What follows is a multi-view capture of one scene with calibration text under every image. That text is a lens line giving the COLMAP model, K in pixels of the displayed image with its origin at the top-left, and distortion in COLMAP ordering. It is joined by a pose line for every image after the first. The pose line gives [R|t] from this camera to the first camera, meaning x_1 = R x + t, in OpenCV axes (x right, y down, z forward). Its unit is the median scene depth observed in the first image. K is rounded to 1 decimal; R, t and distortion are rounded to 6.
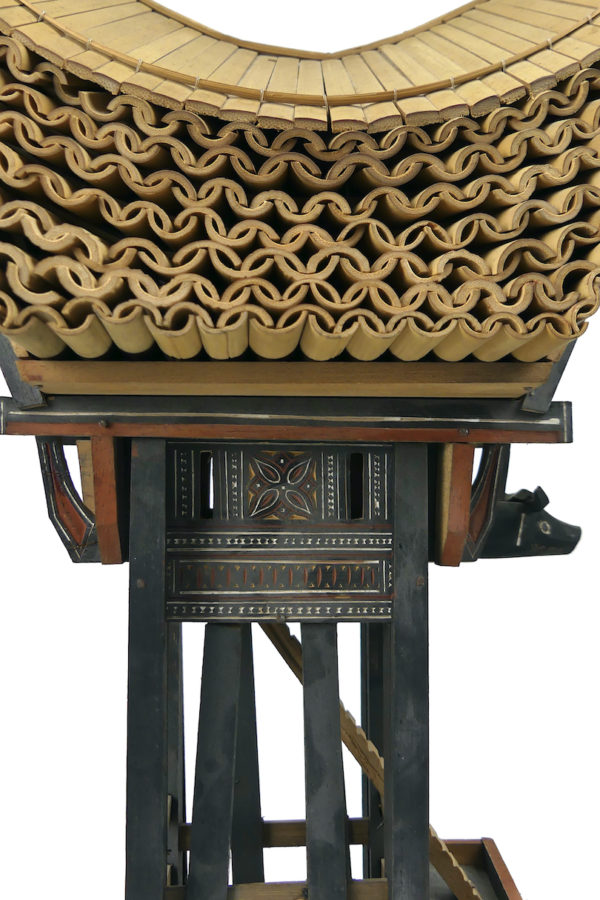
lens RADIAL K [[835.8, 0, 300.0], [0, 835.8, 452.5], [0, 0, 1]] dist [-0.026873, 0.000000]
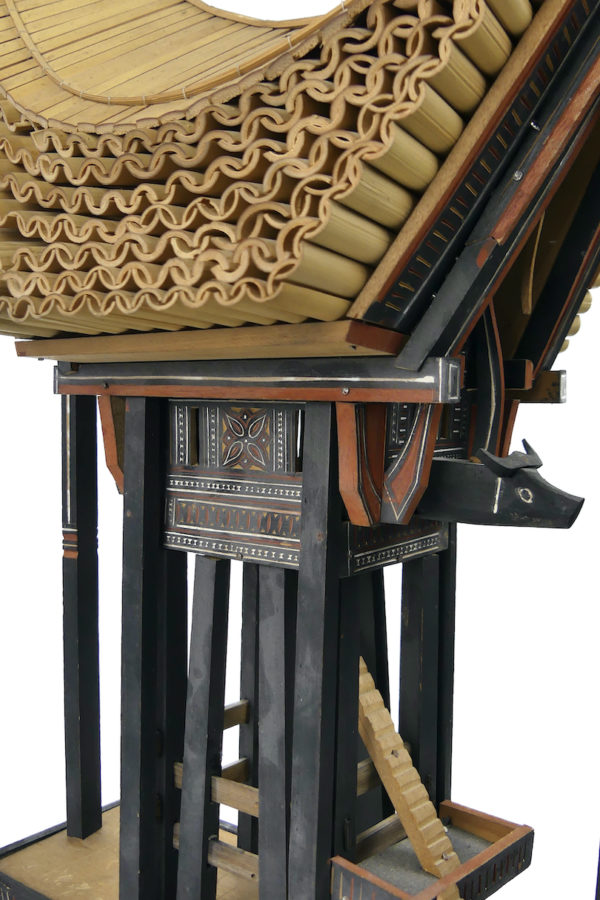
lens RADIAL K [[835.8, 0, 308.2], [0, 835.8, 449.7], [0, 0, 1]] dist [-0.026873, 0.000000]
pose [[0.788564, 0.040317, -0.613630, 0.785093], [0.000194, 0.997832, 0.065810, -0.020774], [0.614953, -0.052015, 0.786847, 0.190269]]
